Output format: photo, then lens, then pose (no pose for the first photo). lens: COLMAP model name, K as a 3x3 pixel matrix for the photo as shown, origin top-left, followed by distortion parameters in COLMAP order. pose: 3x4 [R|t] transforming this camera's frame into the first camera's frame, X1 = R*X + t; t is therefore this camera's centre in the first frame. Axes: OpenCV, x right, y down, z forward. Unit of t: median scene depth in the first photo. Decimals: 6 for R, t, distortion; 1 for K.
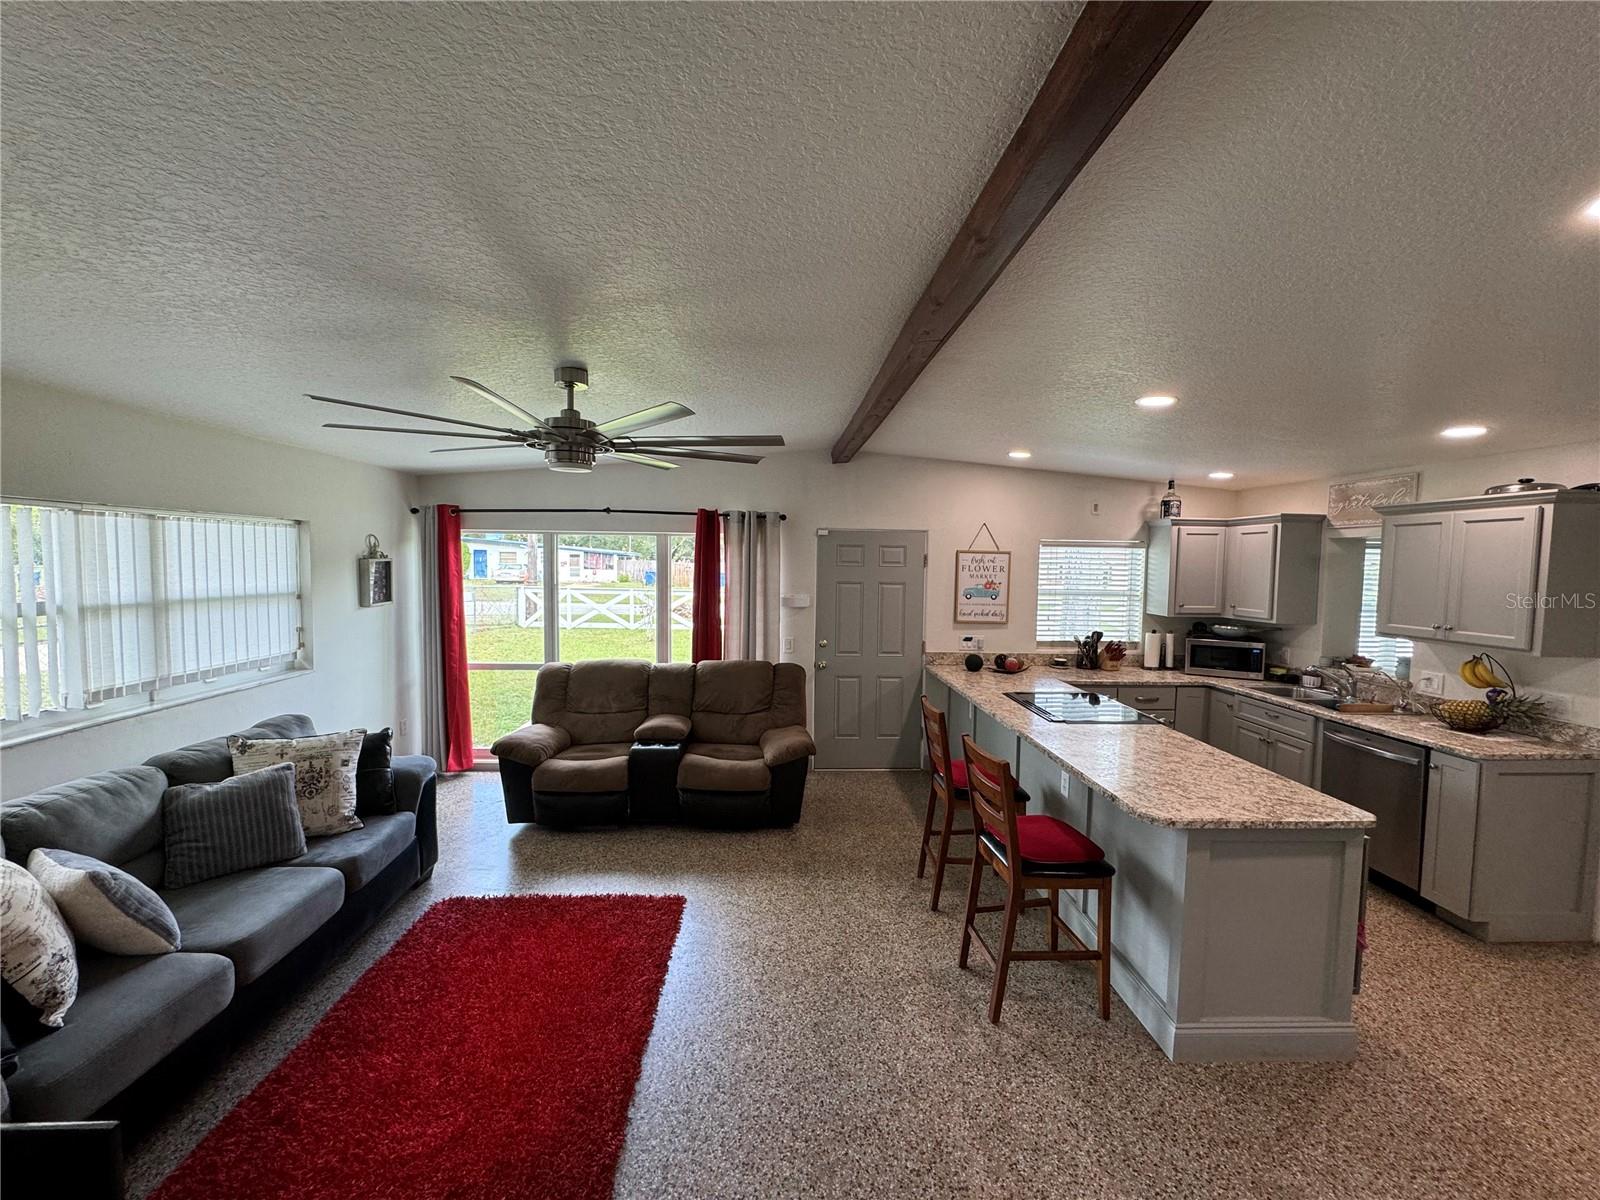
lens RADIAL K [[643.7, 0, 795.3], [0, 643.7, 595.3], [0, 0, 1]] dist [-0.002550, 0.005655]
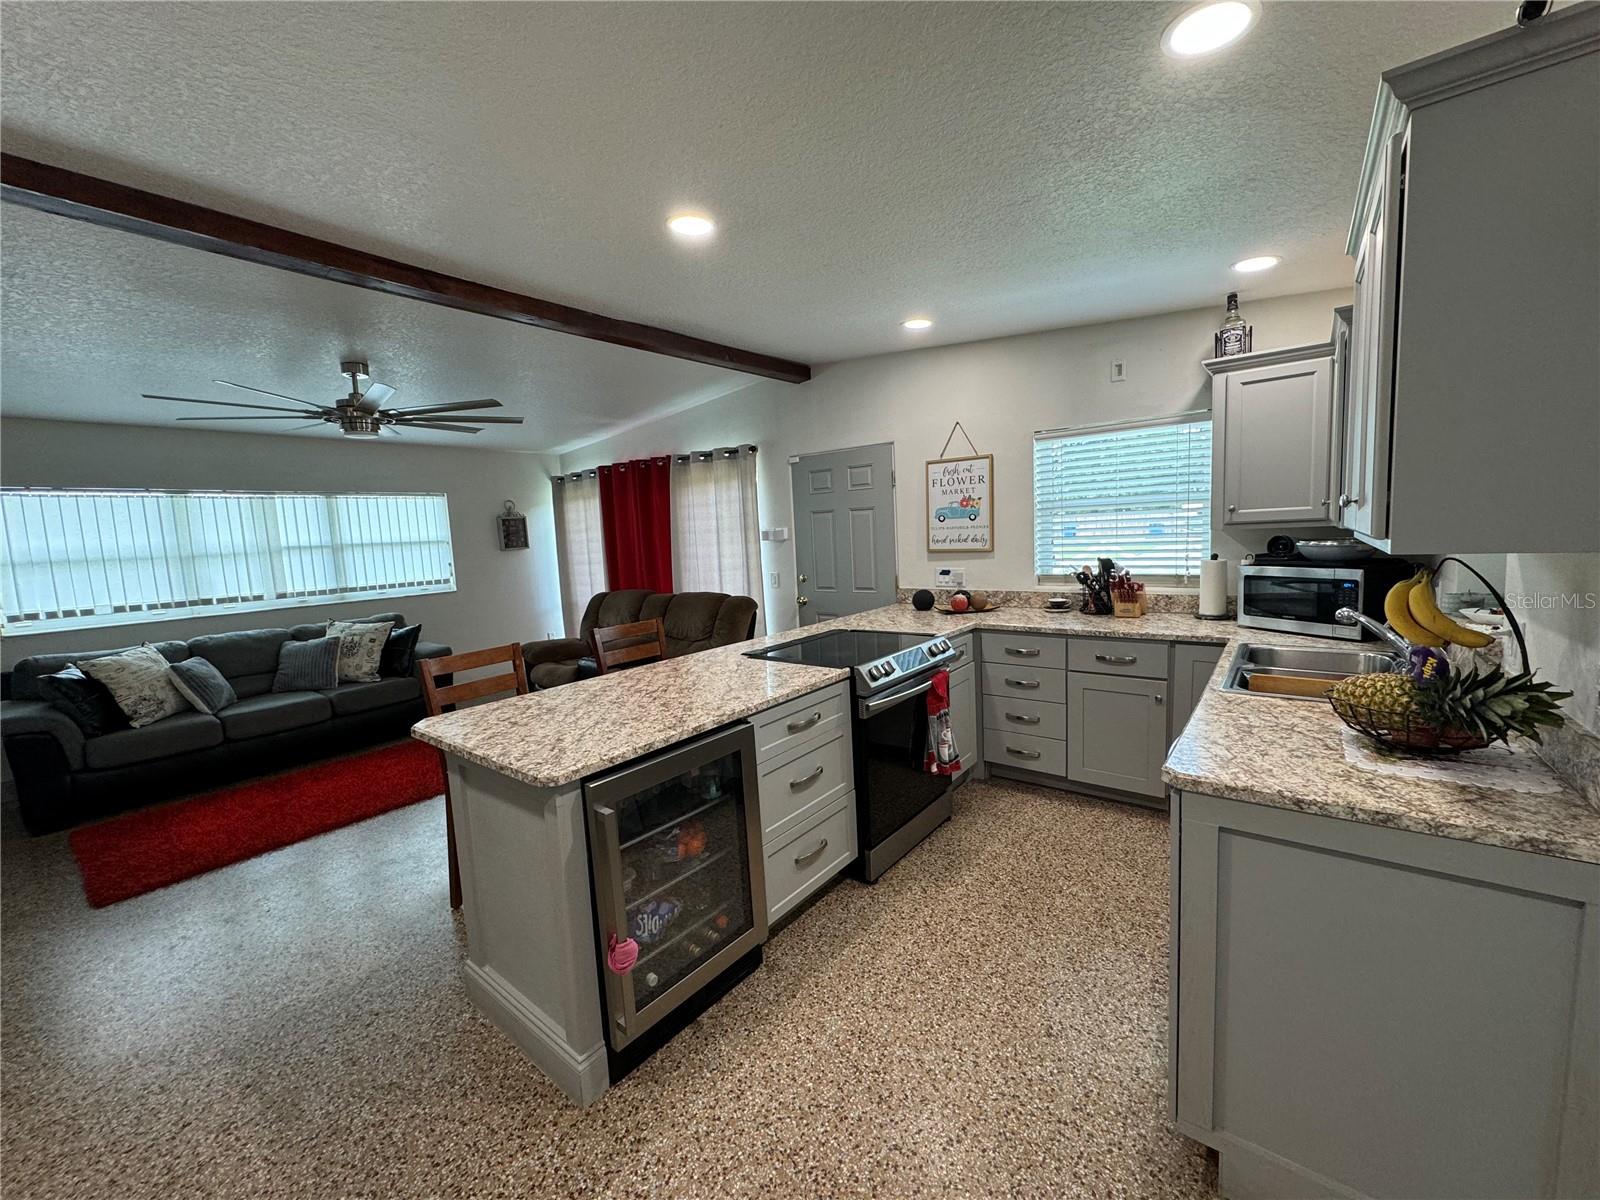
lens RADIAL K [[643.7, 0, 795.3], [0, 643.7, 595.3], [0, 0, 1]] dist [-0.002550, 0.005655]
pose [[0.753111, 0.014232, -0.657739, 0.661132], [0.023855, 0.998518, 0.048920, 0.053558], [0.657460, -0.052533, 0.751656, 0.283117]]
